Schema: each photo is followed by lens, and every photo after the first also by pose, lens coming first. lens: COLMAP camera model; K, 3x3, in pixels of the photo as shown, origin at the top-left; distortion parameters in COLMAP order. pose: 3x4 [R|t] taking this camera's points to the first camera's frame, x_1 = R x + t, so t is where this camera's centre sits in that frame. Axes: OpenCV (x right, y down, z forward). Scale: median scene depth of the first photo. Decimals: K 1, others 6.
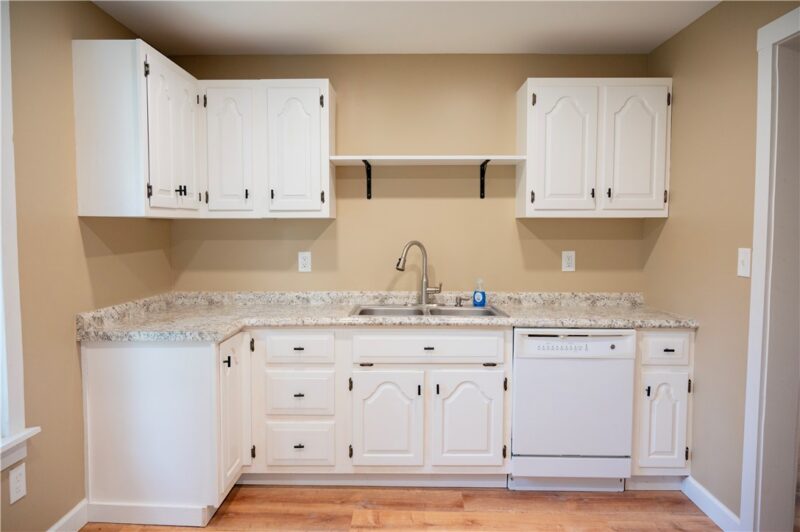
lens RADIAL K [[536.3, 0, 401.4], [0, 536.3, 265.7], [0, 0, 1]] dist [-0.006266, 0.008074]
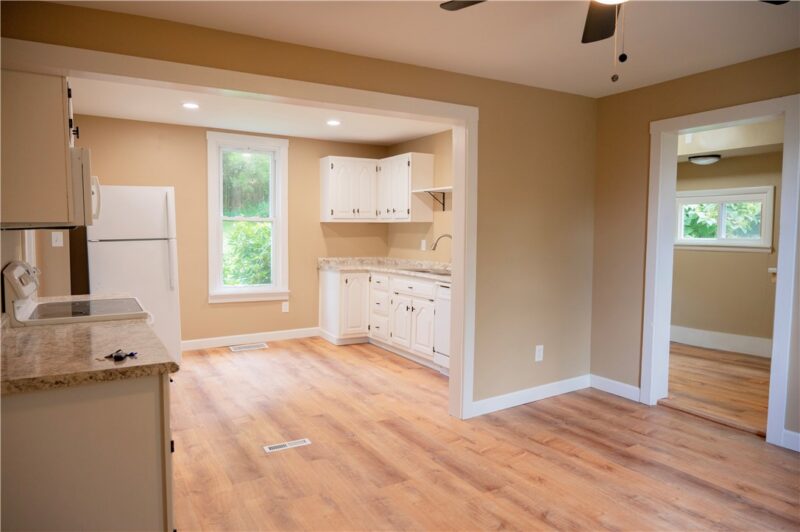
lens RADIAL K [[536.3, 0, 401.4], [0, 536.3, 265.7], [0, 0, 1]] dist [-0.006266, 0.008074]
pose [[0.527264, 0.061781, -0.847453, 1.665082], [-0.064935, 0.997366, 0.032309, 0.011323], [0.847217, 0.037994, 0.529887, -0.076864]]
